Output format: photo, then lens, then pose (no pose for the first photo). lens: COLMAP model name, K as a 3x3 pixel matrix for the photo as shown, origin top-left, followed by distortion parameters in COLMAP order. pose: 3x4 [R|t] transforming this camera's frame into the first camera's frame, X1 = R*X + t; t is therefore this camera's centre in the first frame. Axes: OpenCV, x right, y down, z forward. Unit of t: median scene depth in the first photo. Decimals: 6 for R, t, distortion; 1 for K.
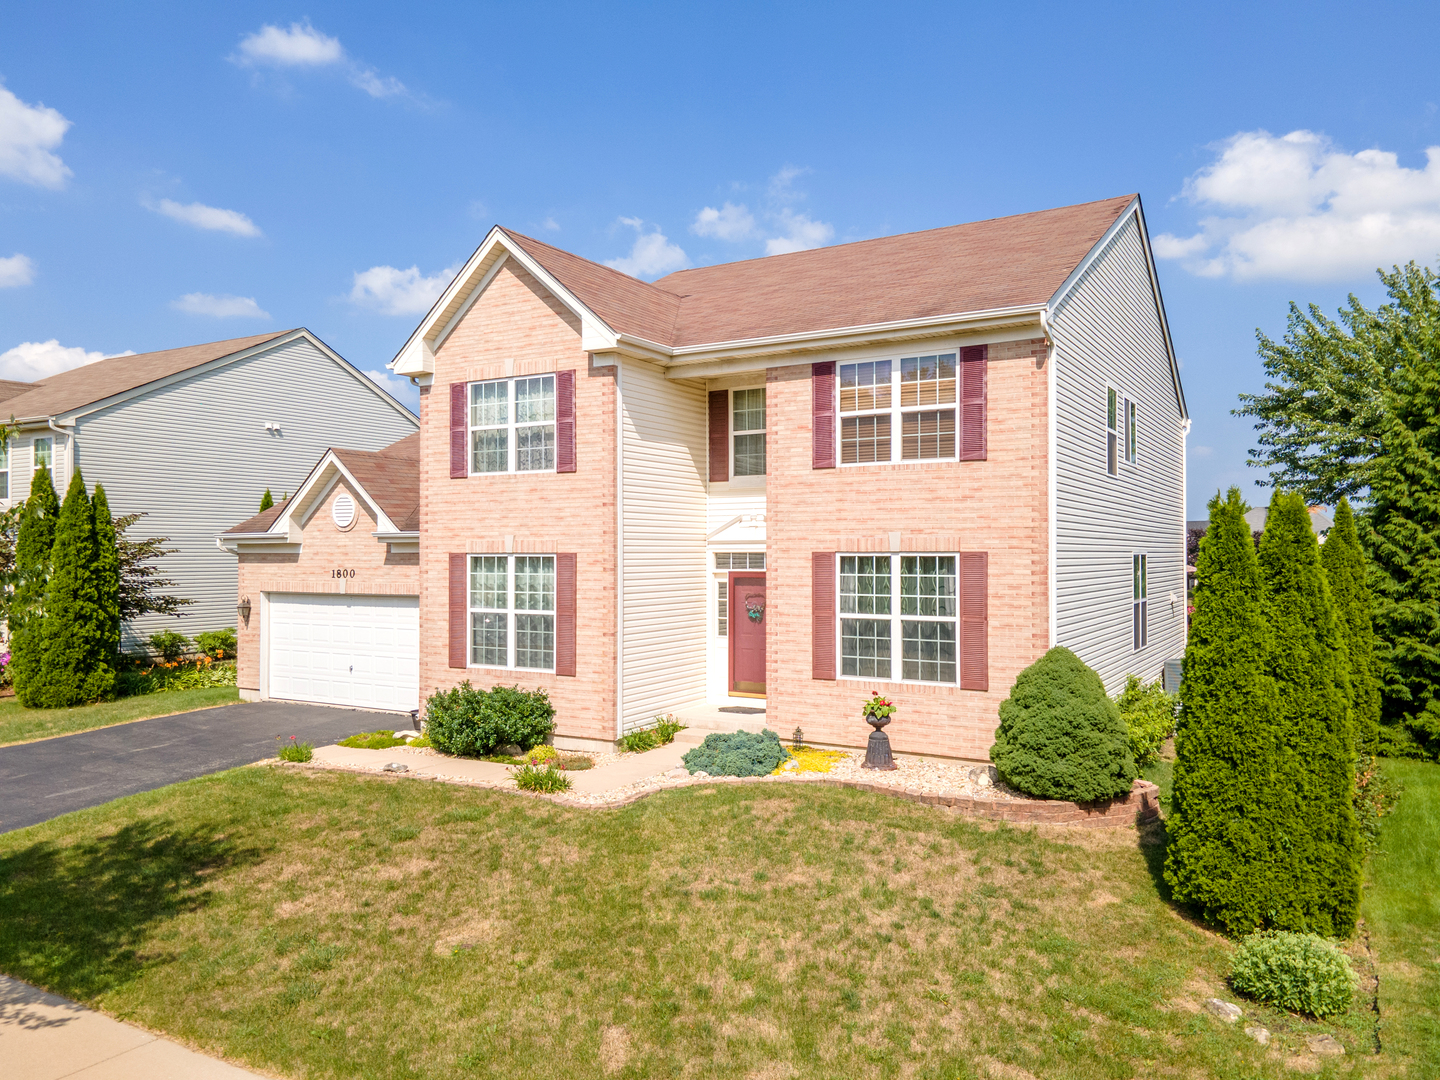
lens RADIAL K [[1049.4, 0, 724.6], [0, 1049.4, 542.8], [0, 0, 1]] dist [0.034416, 0.022903]
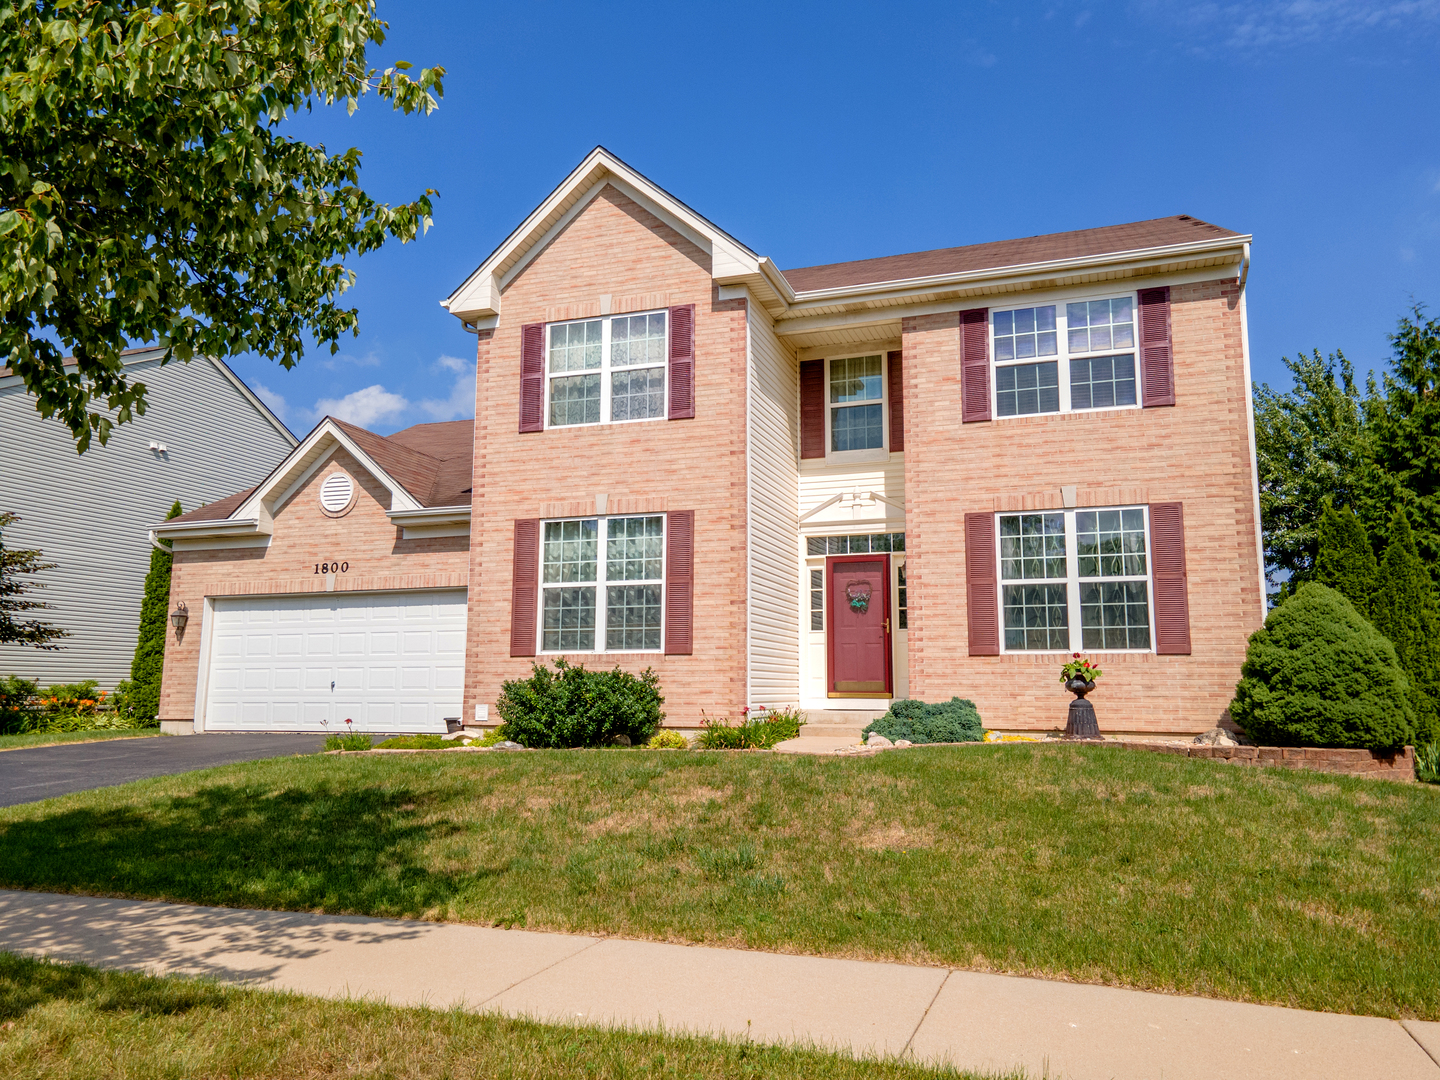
lens RADIAL K [[1049.4, 0, 720.8], [0, 1049.4, 541.7], [0, 0, 1]] dist [0.034416, 0.022903]
pose [[0.979296, 0.035030, 0.199380, -0.290045], [-0.007141, 0.990280, -0.138908, 0.154236], [-0.202308, 0.134608, 0.970027, 0.170887]]
